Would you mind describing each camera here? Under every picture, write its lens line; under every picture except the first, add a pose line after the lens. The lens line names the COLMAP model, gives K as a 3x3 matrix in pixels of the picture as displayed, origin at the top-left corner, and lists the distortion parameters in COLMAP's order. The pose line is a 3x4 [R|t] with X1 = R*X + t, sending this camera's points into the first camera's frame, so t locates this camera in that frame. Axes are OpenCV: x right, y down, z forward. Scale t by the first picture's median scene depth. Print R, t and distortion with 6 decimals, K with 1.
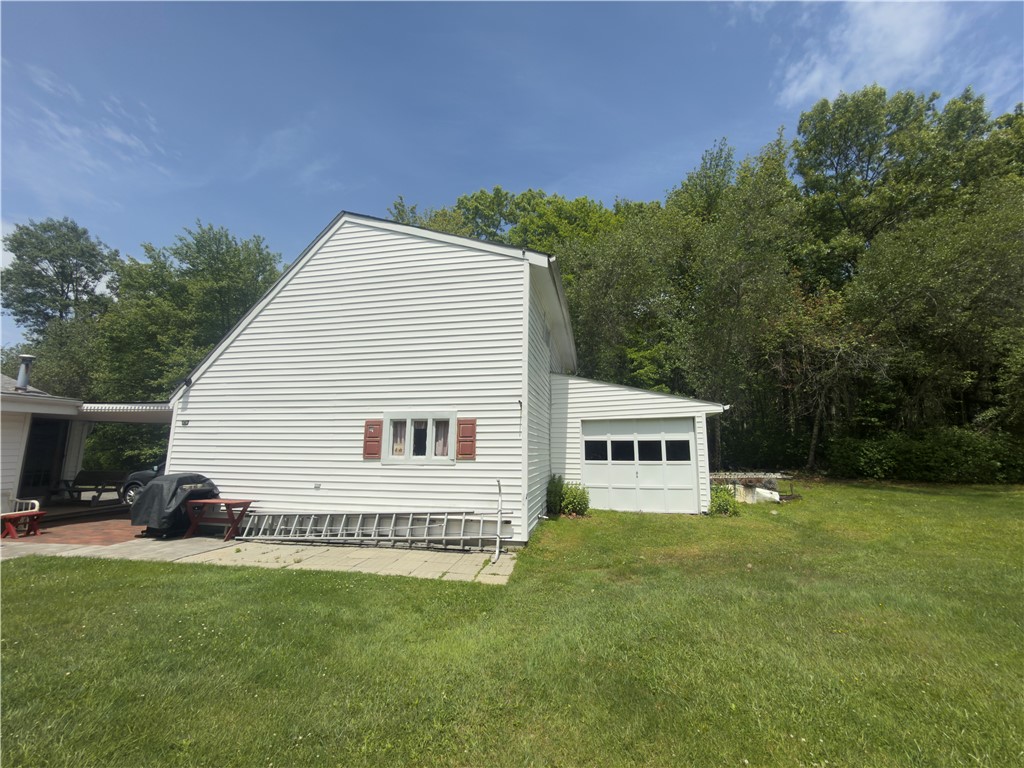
lens RADIAL K [[406.9, 0, 512.0], [0, 406.9, 385.4], [0, 0, 1]] dist [0.002880, -0.000642]
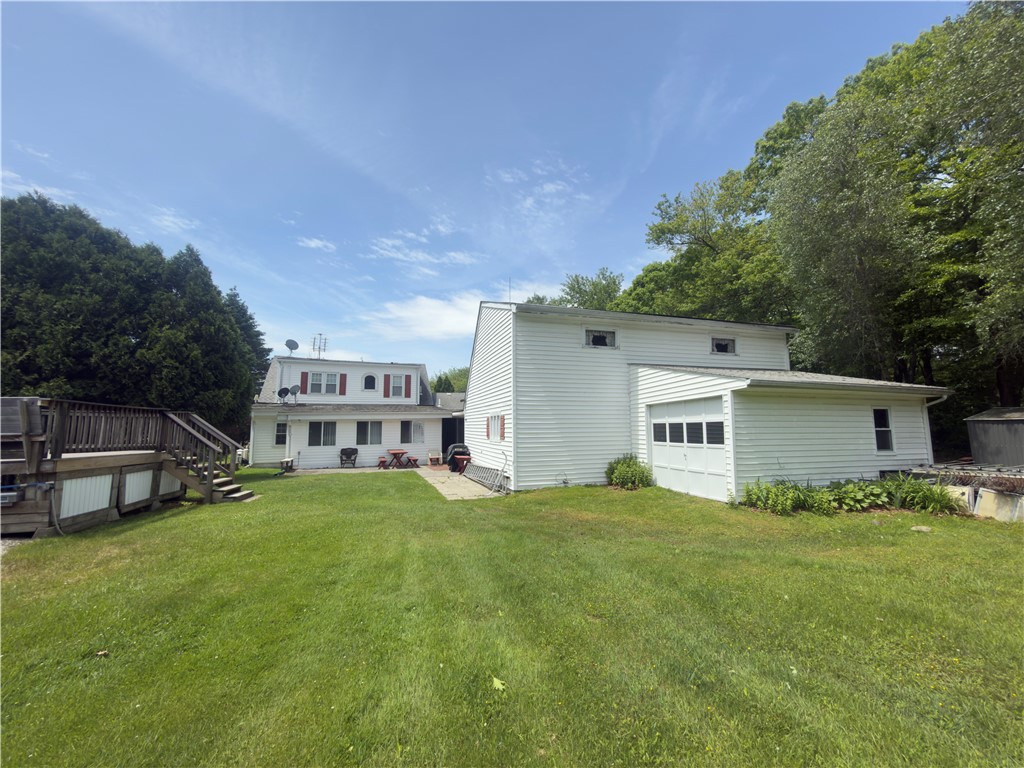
lens RADIAL K [[406.9, 0, 514.7], [0, 406.9, 382.8], [0, 0, 1]] dist [0.002880, -0.000642]
pose [[0.476490, -0.106211, -0.872741, 0.966142], [0.150769, 0.987842, -0.037903, 0.015244], [0.866156, -0.113522, 0.486710, 0.172453]]
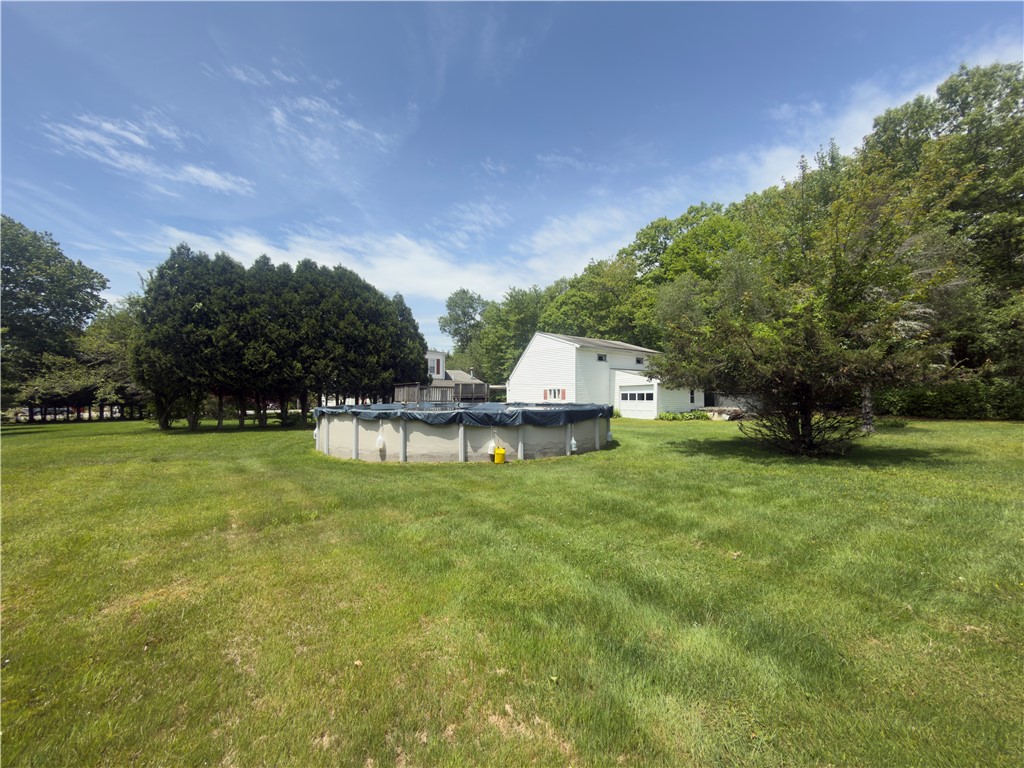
lens RADIAL K [[406.9, 0, 511.6], [0, 406.9, 388.4], [0, 0, 1]] dist [0.002880, -0.000642]
pose [[0.761228, -0.016047, -0.648286, 1.410610], [0.108131, 0.988839, 0.102493, -0.261200], [0.639406, -0.148121, 0.754467, -1.556261]]
